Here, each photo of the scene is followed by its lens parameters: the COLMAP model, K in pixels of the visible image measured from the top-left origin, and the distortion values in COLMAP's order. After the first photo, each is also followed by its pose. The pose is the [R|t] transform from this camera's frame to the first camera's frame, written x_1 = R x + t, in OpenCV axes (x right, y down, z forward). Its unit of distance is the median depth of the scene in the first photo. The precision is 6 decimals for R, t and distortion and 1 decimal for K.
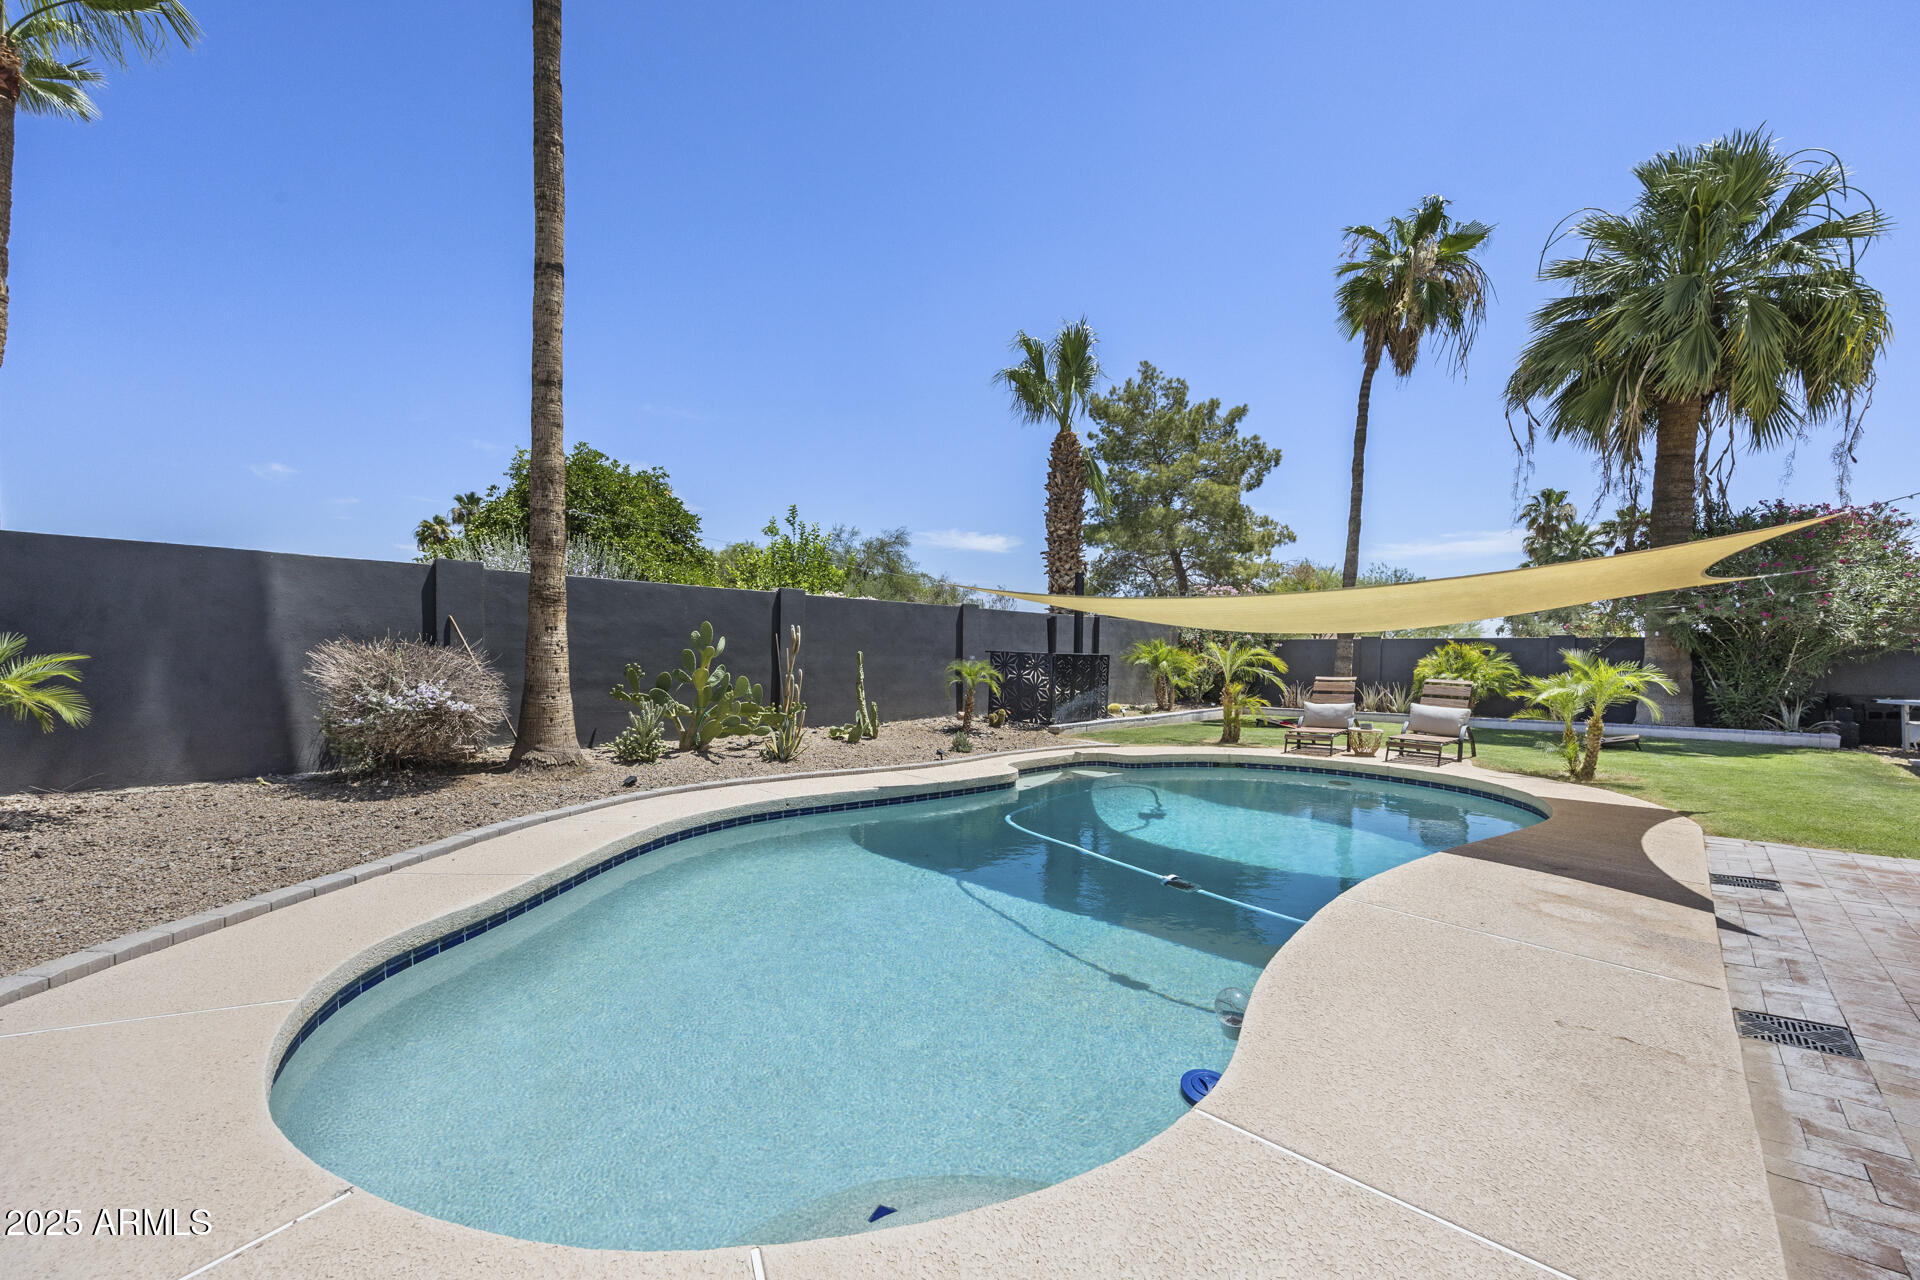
lens RADIAL K [[802.9, 0, 960.0], [0, 802.9, 640.0], [0, 0, 1]] dist [0.000152, -0.000071]
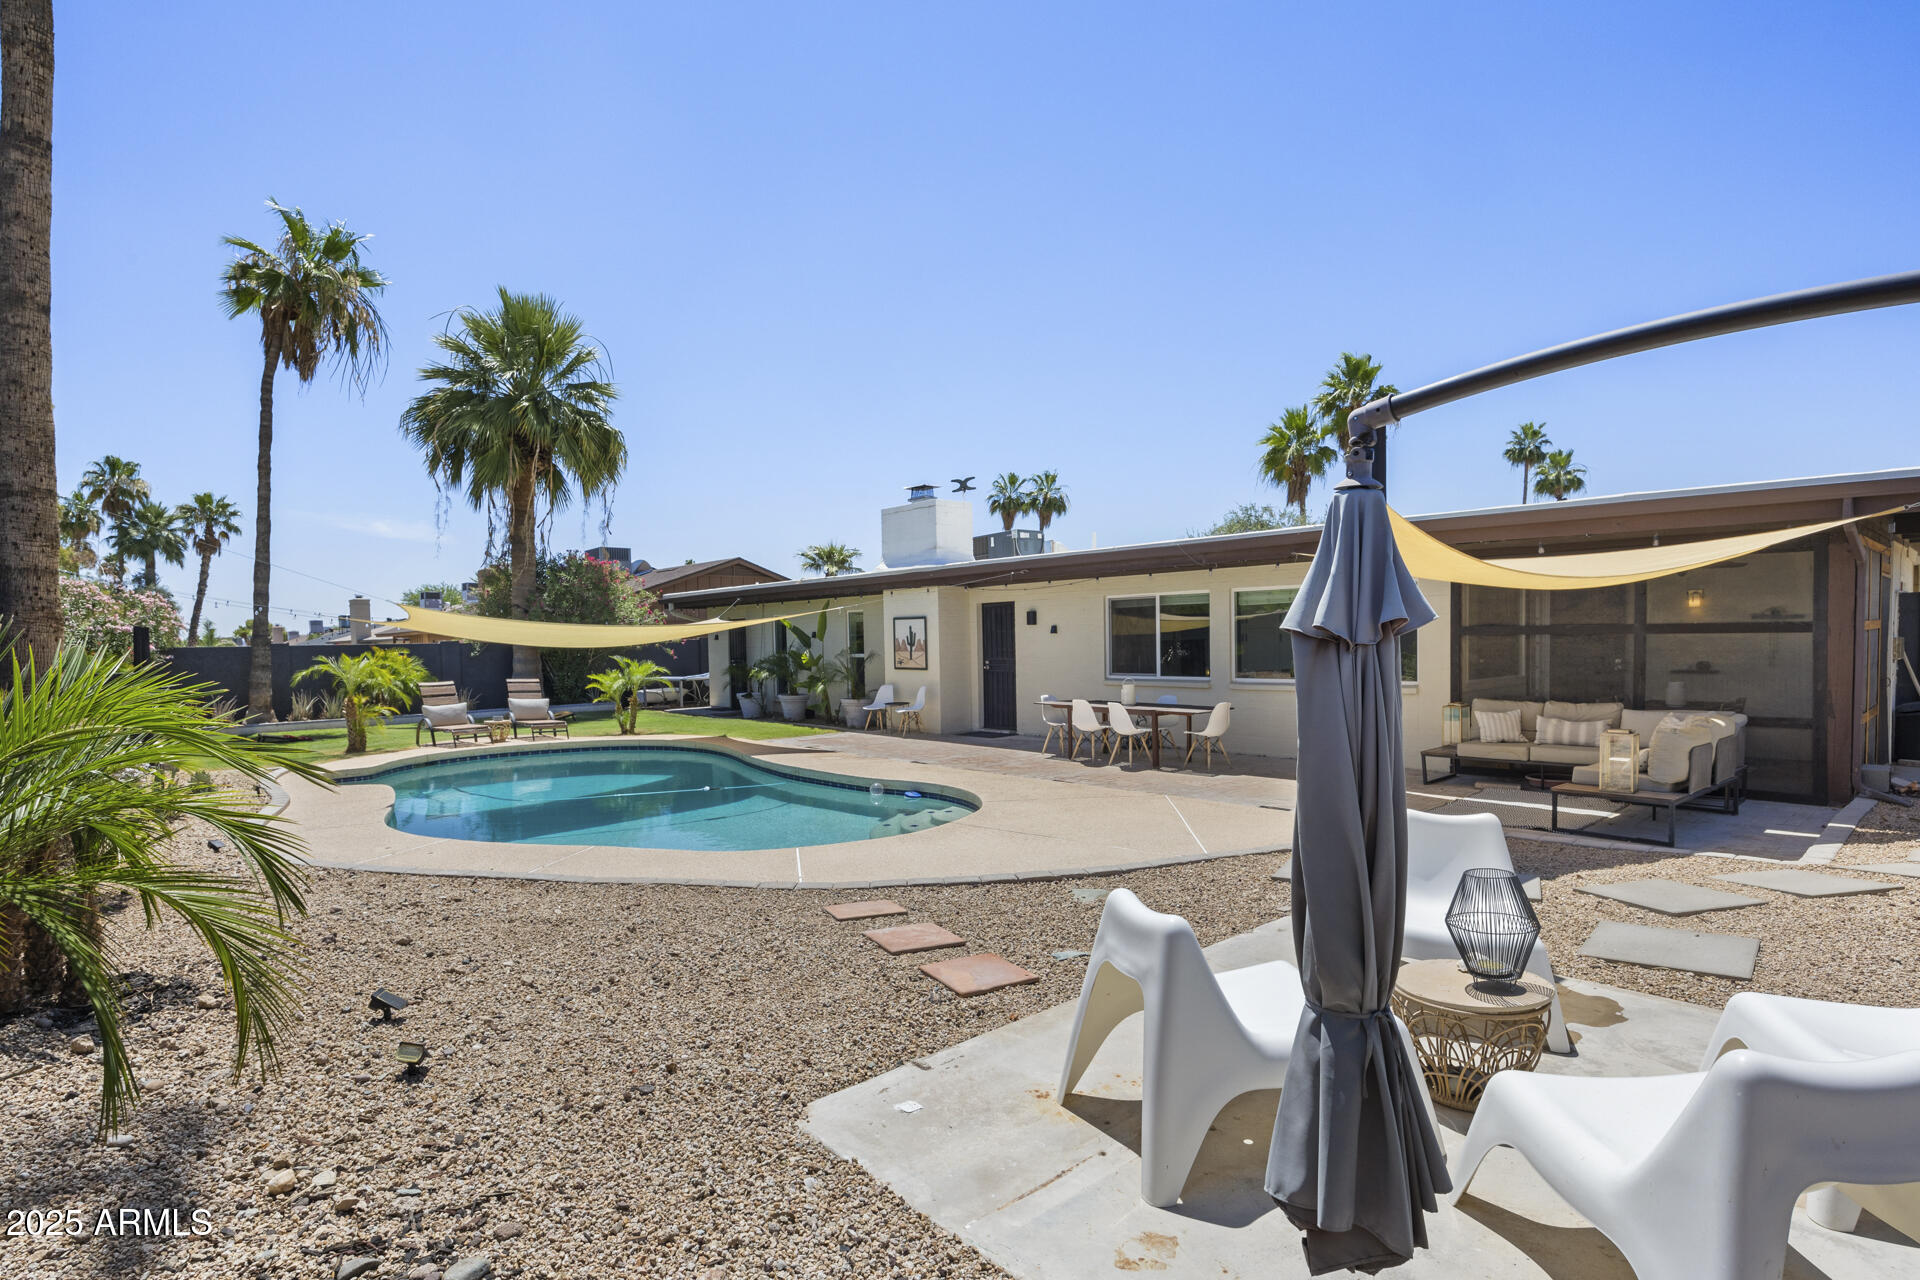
lens RADIAL K [[949.8, 0, 959.2], [0, 949.8, 637.3], [0, 0, 1]] dist [-0.000576, -0.000402]
pose [[0.106989, -0.007153, 0.994235, -0.543763], [0.001958, 0.999974, 0.006984, -0.018338], [-0.994258, 0.001200, 0.107000, 0.066791]]
